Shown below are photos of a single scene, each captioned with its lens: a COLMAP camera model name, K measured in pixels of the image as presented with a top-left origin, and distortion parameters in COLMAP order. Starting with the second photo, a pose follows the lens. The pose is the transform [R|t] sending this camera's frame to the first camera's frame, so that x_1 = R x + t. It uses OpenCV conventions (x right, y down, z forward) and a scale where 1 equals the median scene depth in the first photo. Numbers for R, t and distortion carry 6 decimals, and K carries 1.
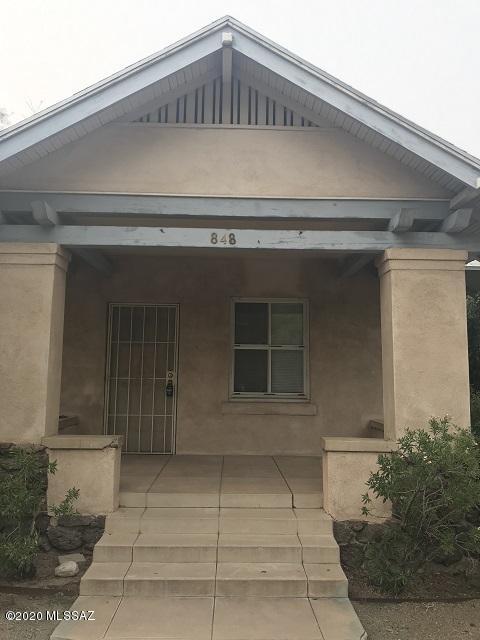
lens RADIAL K [[523.7, 0, 247.4], [0, 523.7, 315.3], [0, 0, 1]] dist [0.000317, 0.002008]
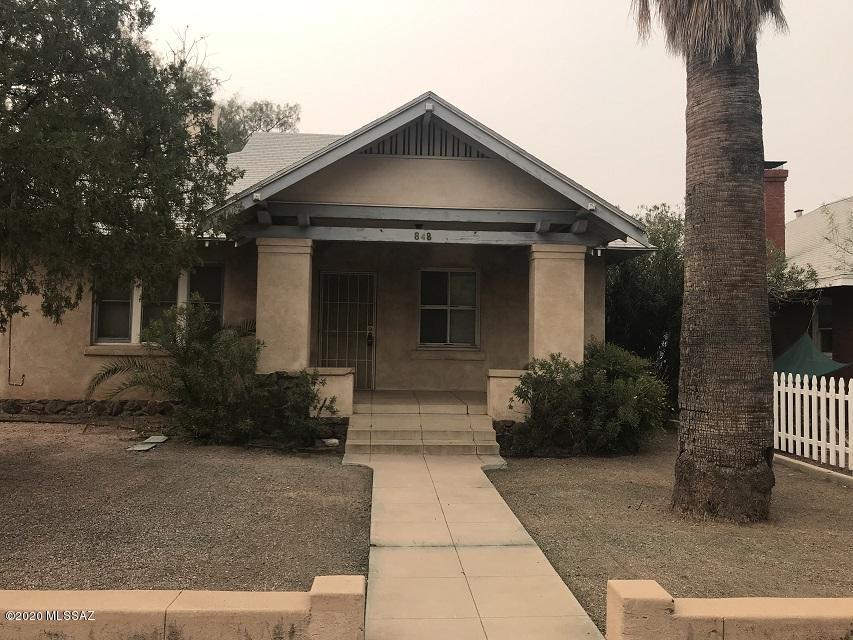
lens RADIAL K [[698.0, 0, 423.2], [0, 698.0, 322.0], [0, 0, 1]] dist [0.000317, 0.002008]
pose [[0.999426, 0.005129, 0.033472, -0.110018], [-0.008301, 0.995413, 0.095311, -0.093252], [-0.032830, -0.095535, 0.994885, -0.985257]]
